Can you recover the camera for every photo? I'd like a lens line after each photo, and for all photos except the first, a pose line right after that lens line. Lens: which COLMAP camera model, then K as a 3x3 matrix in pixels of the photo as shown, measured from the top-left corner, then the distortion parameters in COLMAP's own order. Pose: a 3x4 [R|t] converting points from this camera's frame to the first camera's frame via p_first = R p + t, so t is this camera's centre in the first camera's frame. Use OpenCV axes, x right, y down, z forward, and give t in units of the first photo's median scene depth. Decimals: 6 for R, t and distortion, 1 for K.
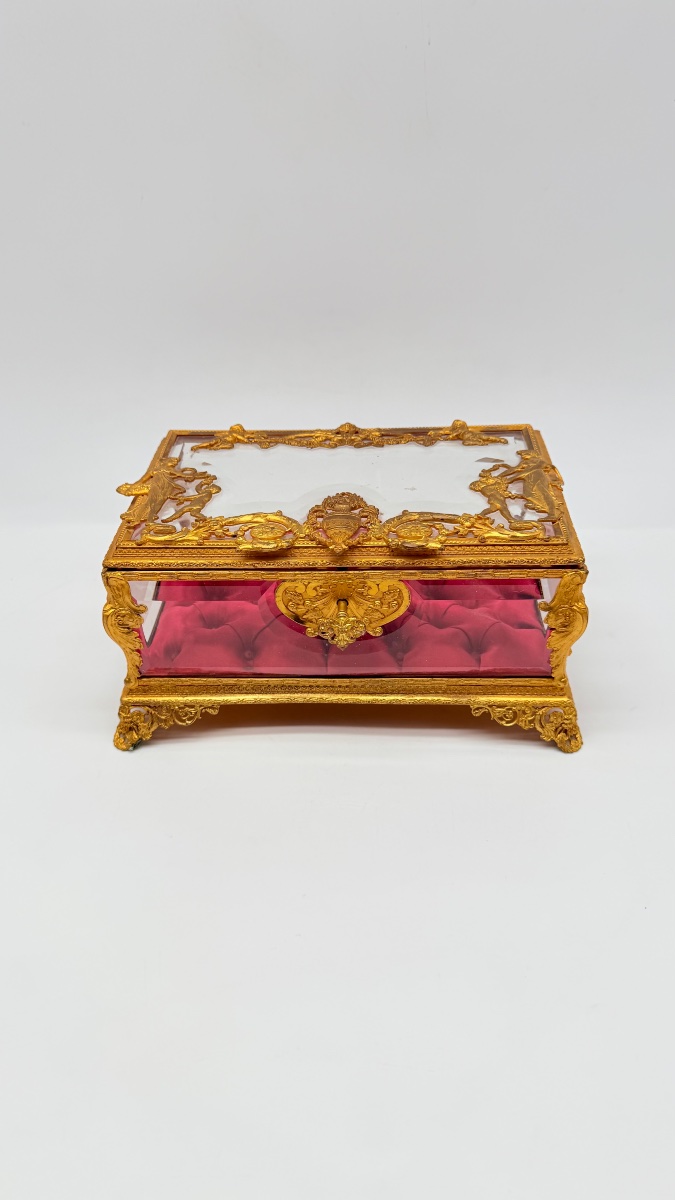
lens RADIAL K [[852.9, 0, 336.2], [0, 852.9, 607.1], [0, 0, 1]] dist [0.175325, -0.440233]
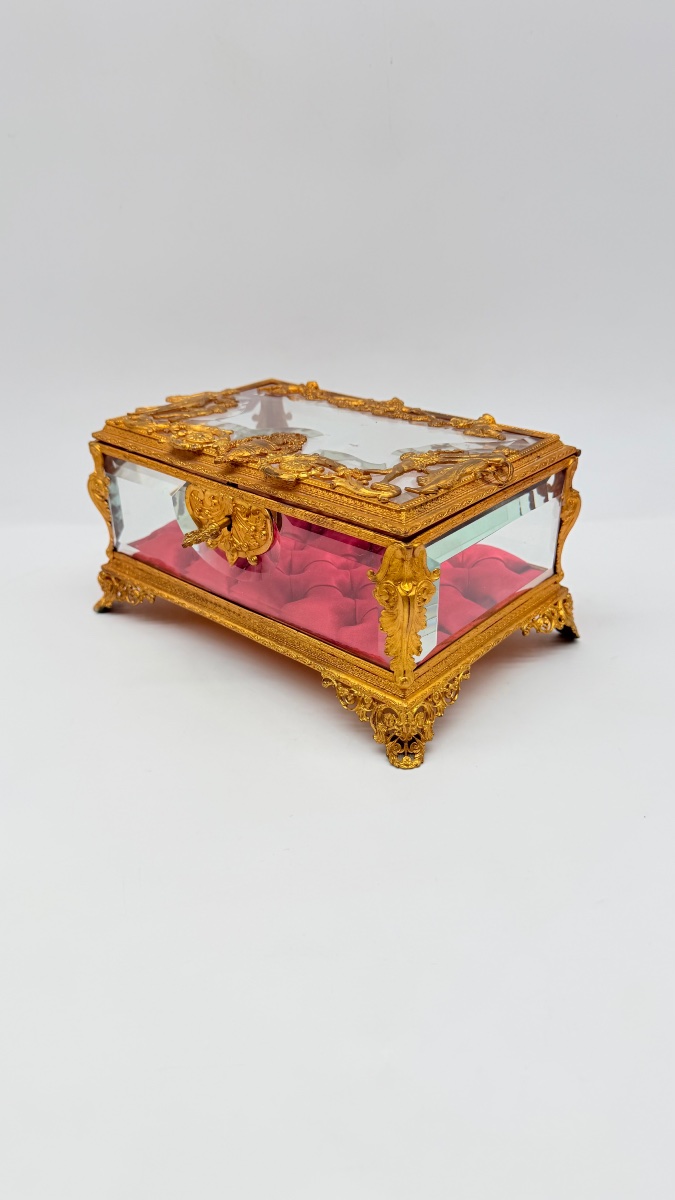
lens RADIAL K [[852.9, 0, 336.2], [0, 852.9, 607.1], [0, 0, 1]] dist [0.175325, -0.440233]
pose [[0.774066, 0.315860, -0.548685, 0.666904], [-0.378828, 0.925466, -0.001676, 0.042443], [0.507259, 0.209155, 0.836028, 0.205060]]
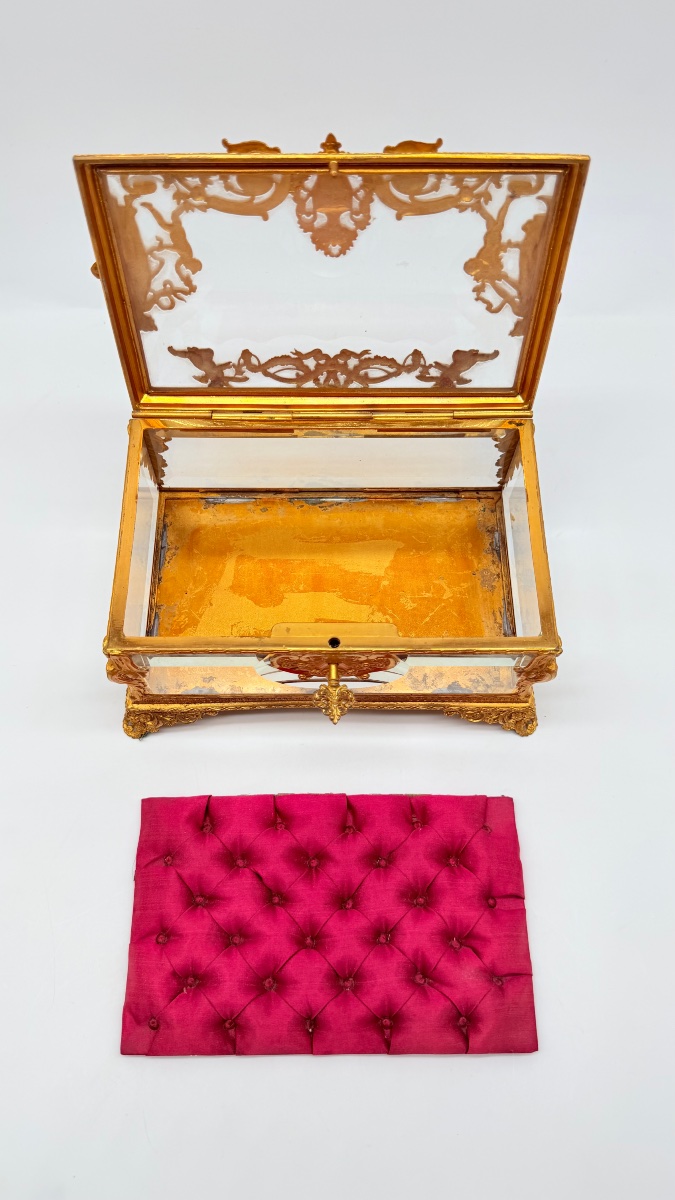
lens RADIAL K [[852.9, 0, 336.2], [0, 852.9, 607.1], [0, 0, 1]] dist [0.175325, -0.440233]
pose [[0.998256, -0.020716, 0.055272, -0.043580], [-0.008218, 0.878494, 0.477683, -0.542594], [-0.058452, -0.477305, 0.876792, 0.087632]]
